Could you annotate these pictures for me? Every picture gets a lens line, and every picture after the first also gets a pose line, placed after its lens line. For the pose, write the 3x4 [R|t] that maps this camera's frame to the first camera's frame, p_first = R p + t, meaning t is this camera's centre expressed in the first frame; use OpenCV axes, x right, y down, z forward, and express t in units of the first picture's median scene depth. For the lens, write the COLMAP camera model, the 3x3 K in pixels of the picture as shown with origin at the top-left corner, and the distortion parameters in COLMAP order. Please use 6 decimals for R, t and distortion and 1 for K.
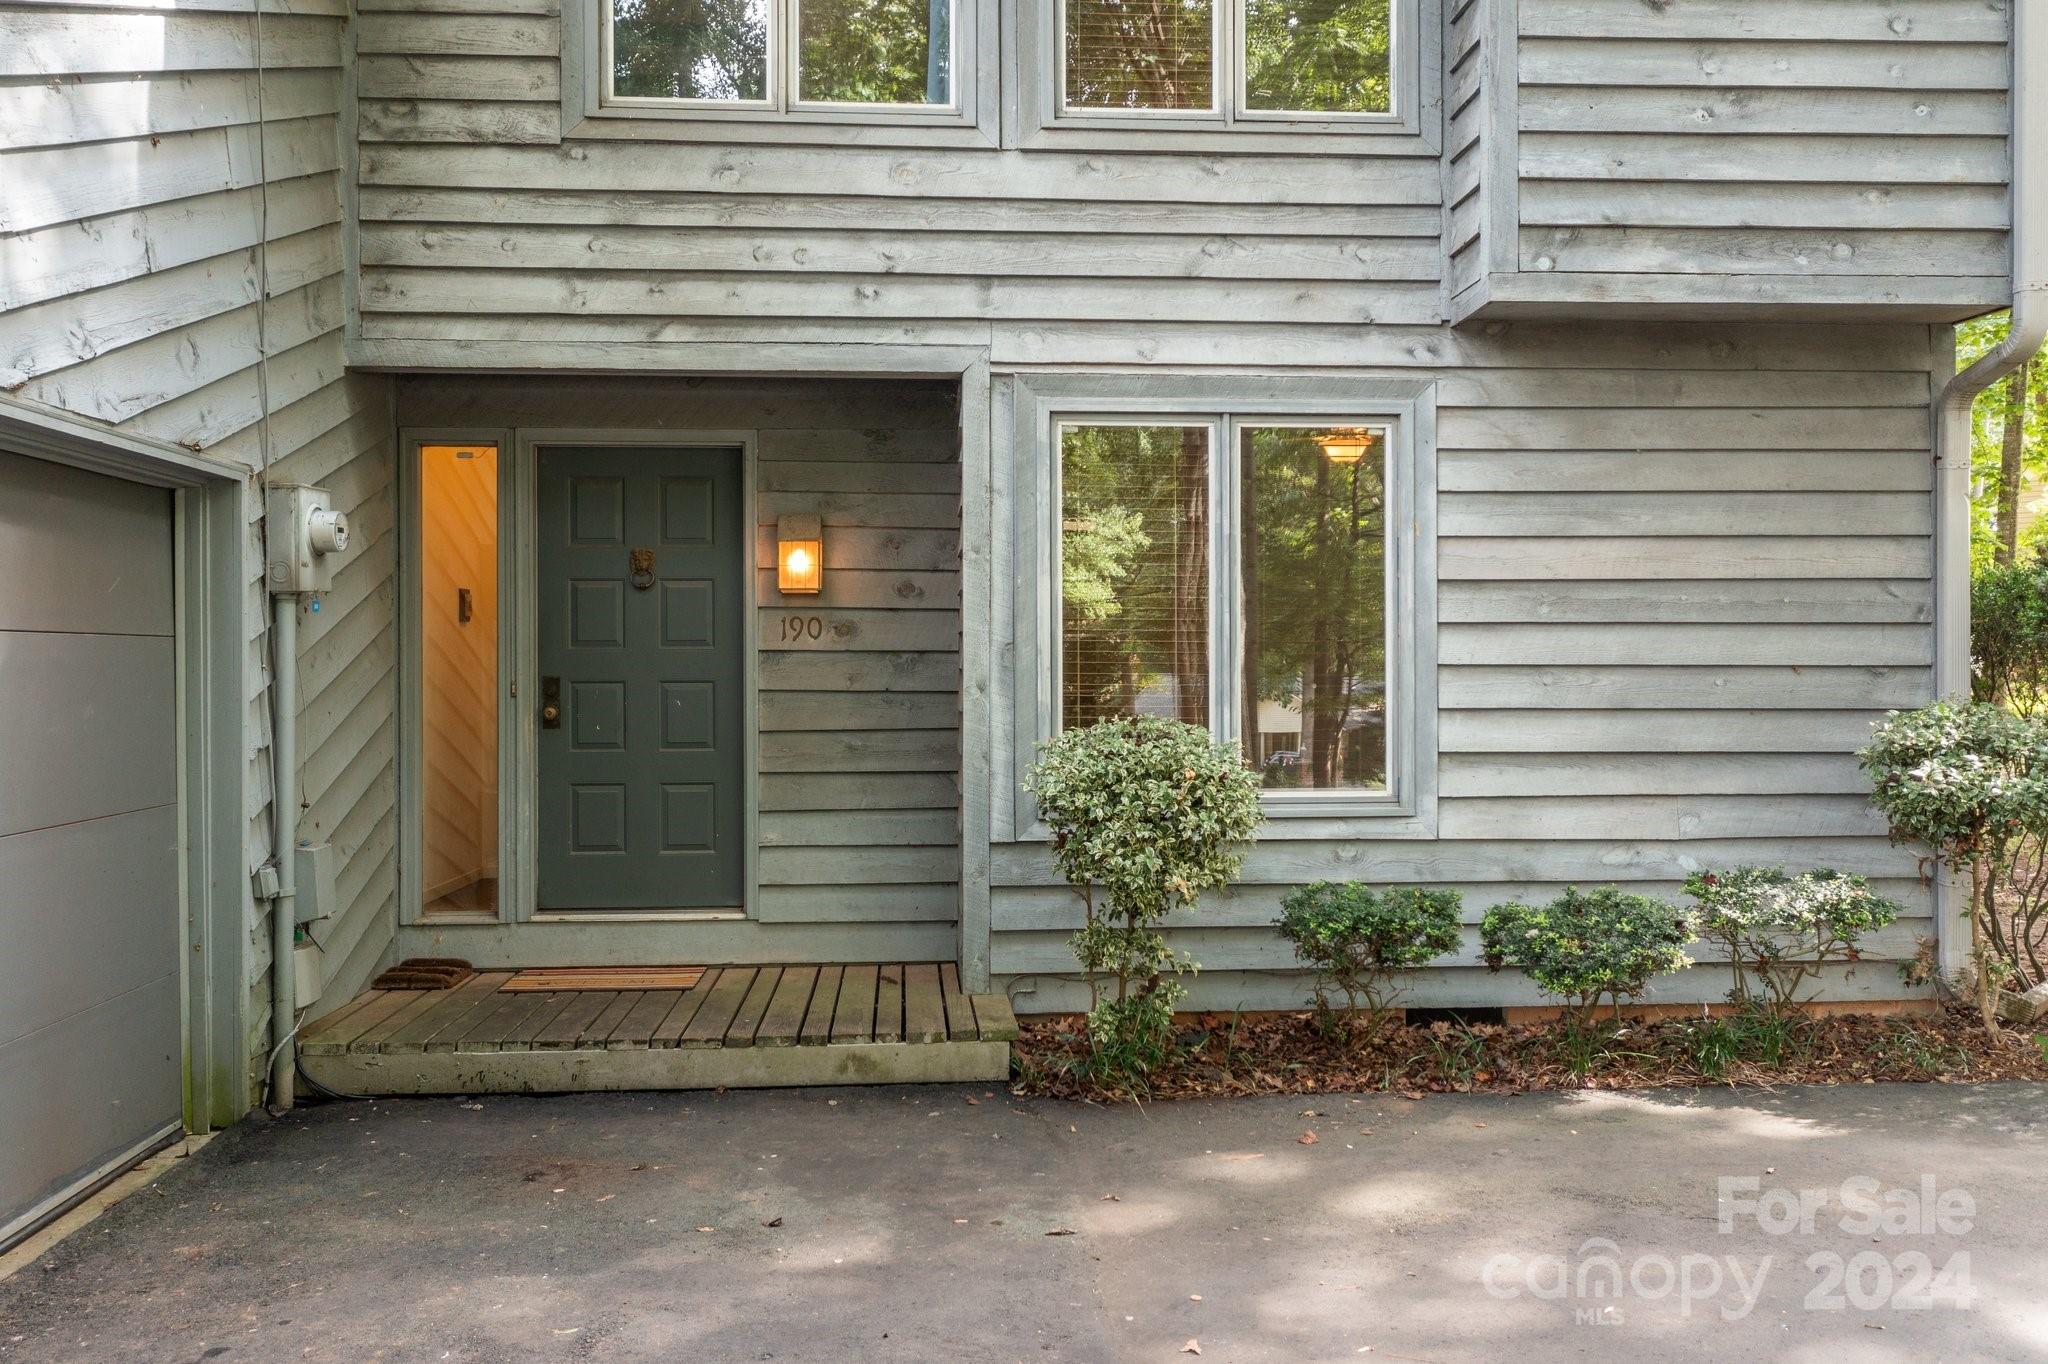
lens RADIAL K [[1595.9, 0, 1029.4], [0, 1595.9, 677.2], [0, 0, 1]] dist [-0.001395, 0.008348]
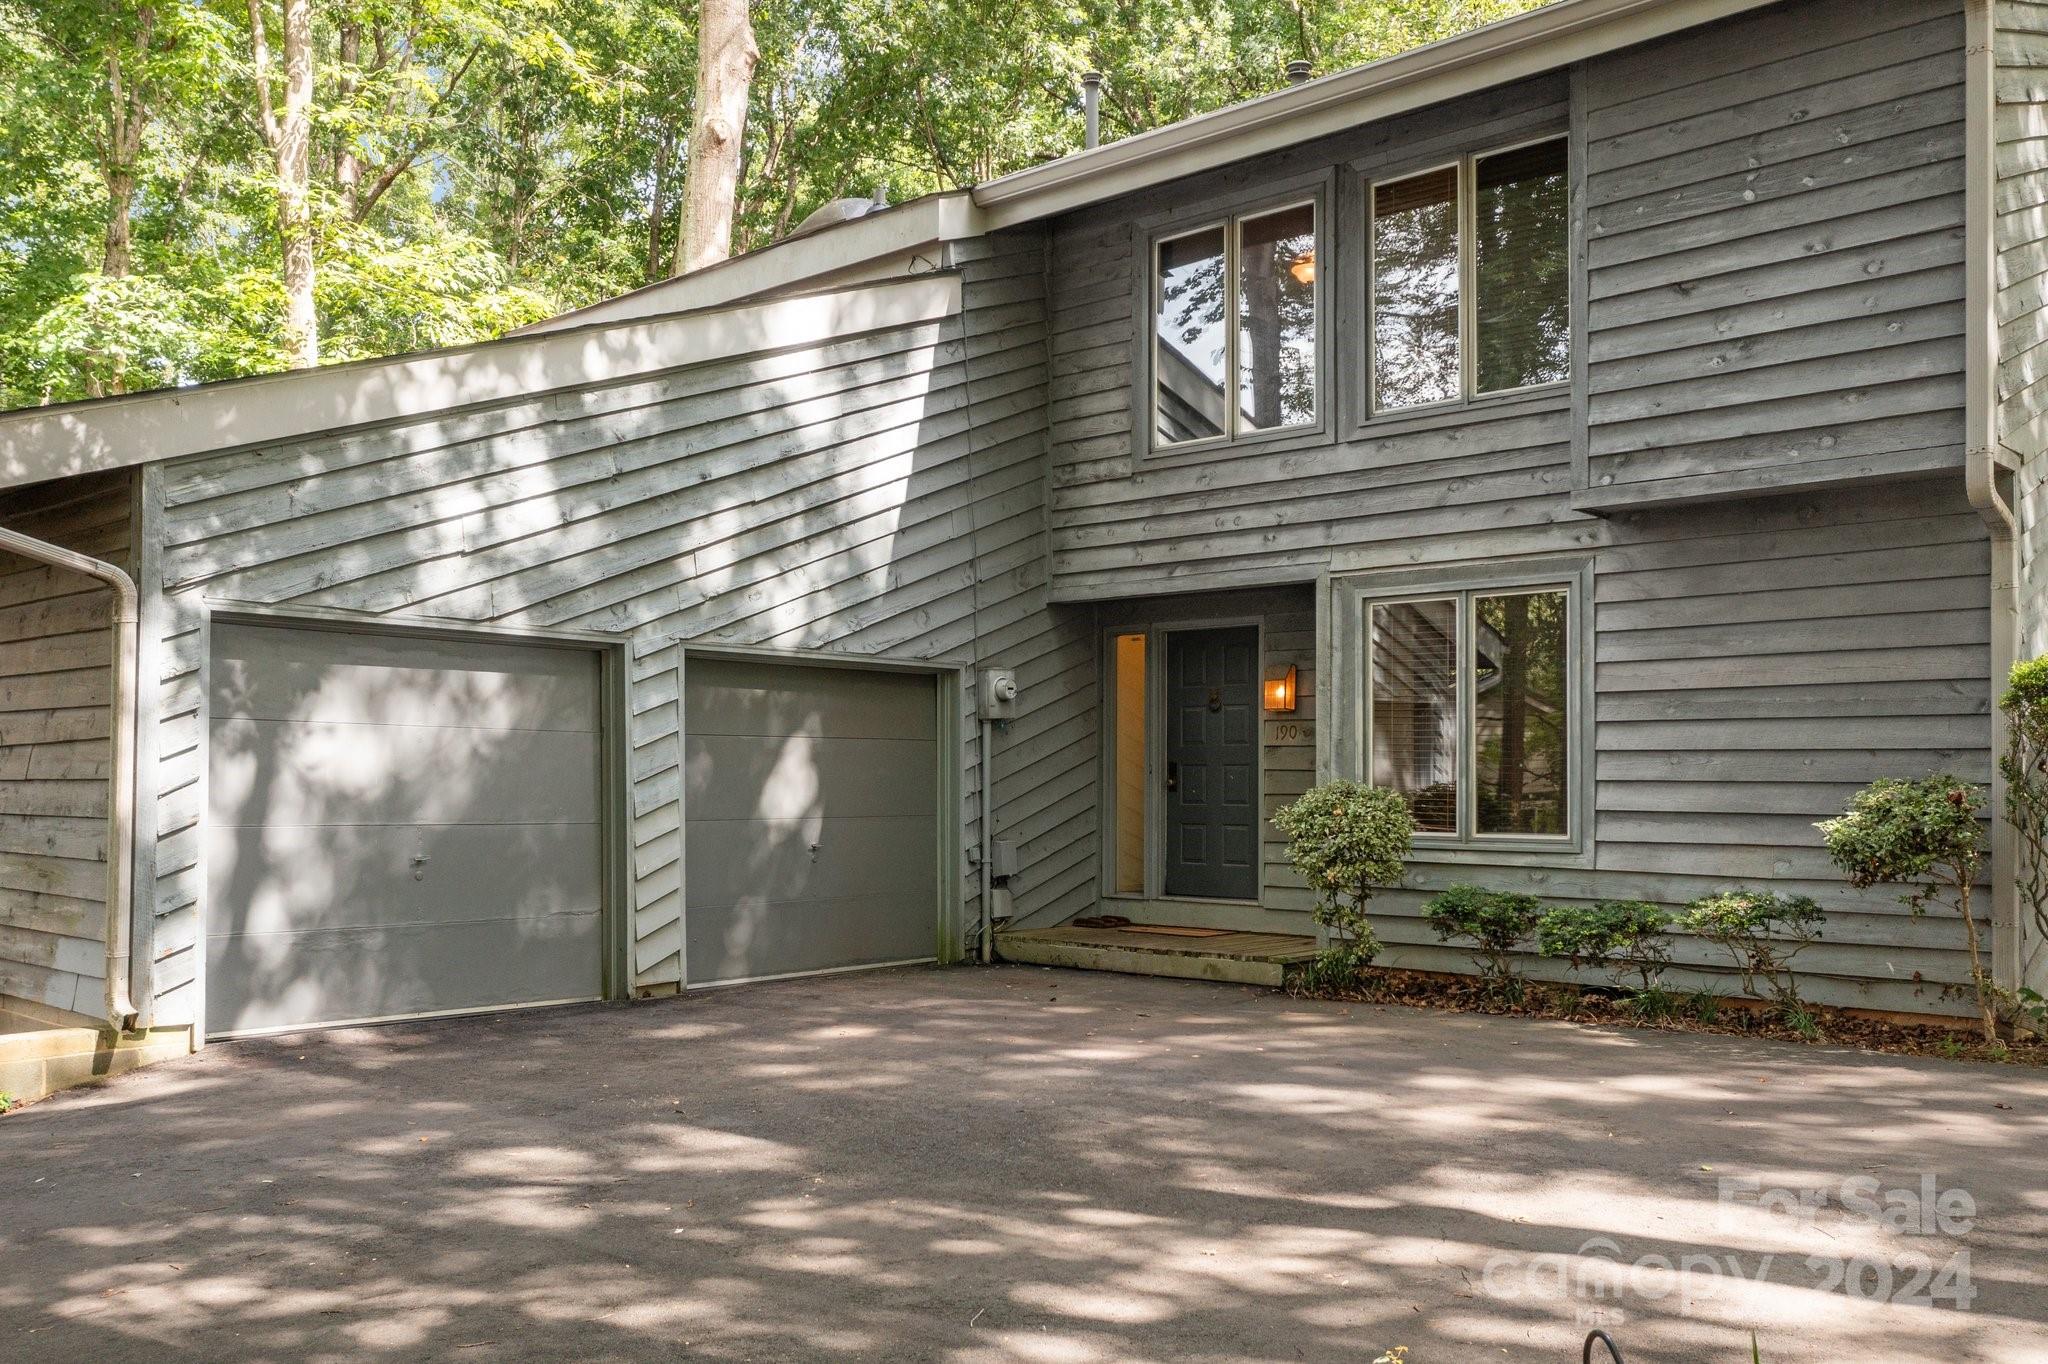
lens RADIAL K [[1595.9, 0, 1035.1], [0, 1595.9, 756.1], [0, 0, 1]] dist [-0.001395, 0.008348]
pose [[0.716343, -0.005123, -0.697730, 0.919963], [-0.008544, 0.999834, -0.016114, 0.025639], [0.697696, 0.017504, 0.716180, -0.411454]]
